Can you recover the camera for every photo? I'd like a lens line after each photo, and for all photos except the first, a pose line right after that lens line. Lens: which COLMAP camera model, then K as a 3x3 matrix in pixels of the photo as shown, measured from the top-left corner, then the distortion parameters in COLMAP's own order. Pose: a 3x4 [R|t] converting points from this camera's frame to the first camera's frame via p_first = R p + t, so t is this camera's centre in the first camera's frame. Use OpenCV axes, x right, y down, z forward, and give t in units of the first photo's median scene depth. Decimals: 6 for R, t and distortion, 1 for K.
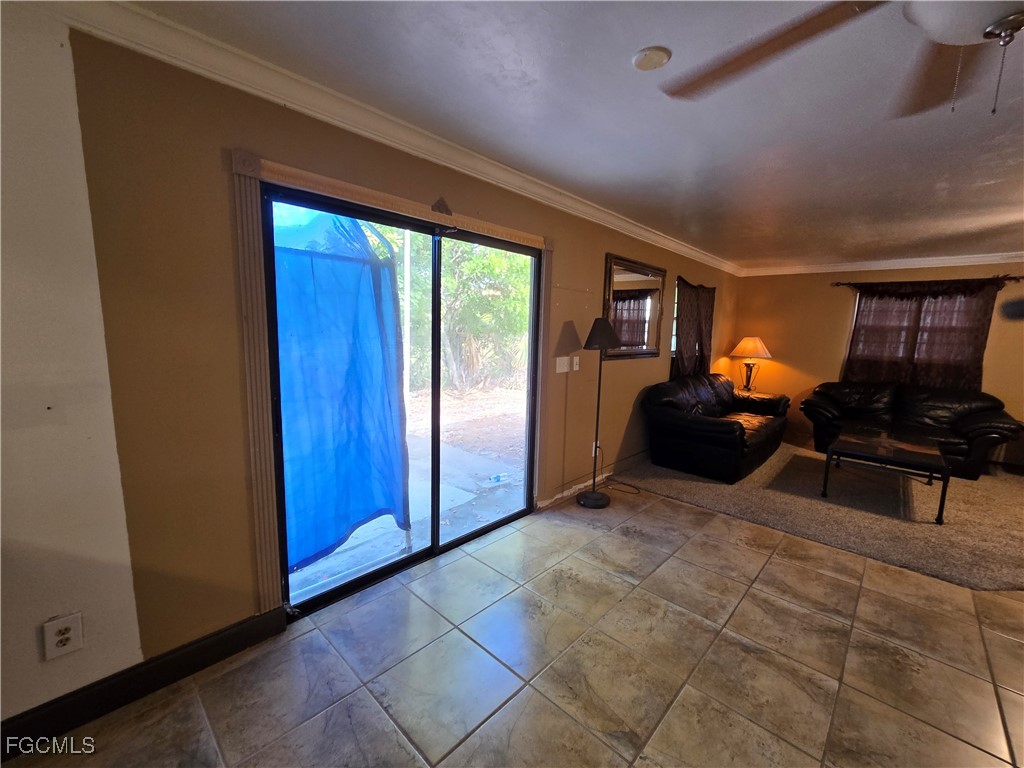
lens RADIAL K [[420.9, 0, 518.9], [0, 420.9, 383.7], [0, 0, 1]] dist [-0.001688, -0.000213]
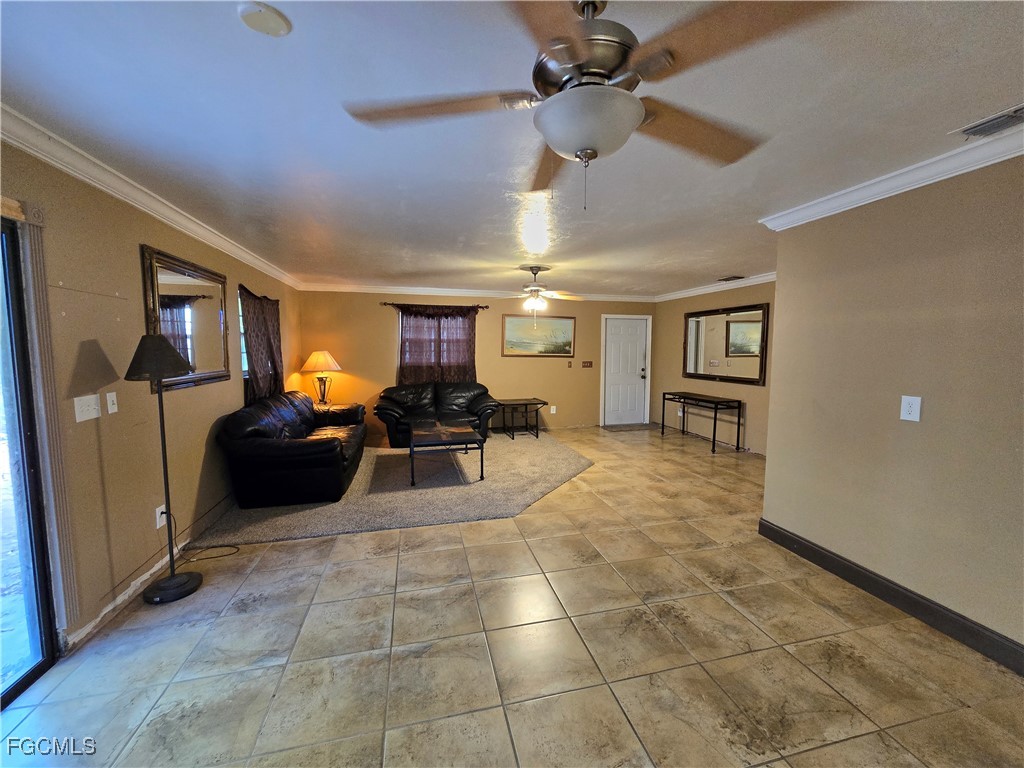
lens RADIAL K [[420.9, 0, 518.9], [0, 420.9, 383.7], [0, 0, 1]] dist [-0.001688, -0.000213]
pose [[0.538931, -0.101797, 0.836176, -0.070903], [0.124190, 0.991425, 0.040654, -0.024619], [-0.833145, 0.081935, 0.546952, 0.092014]]
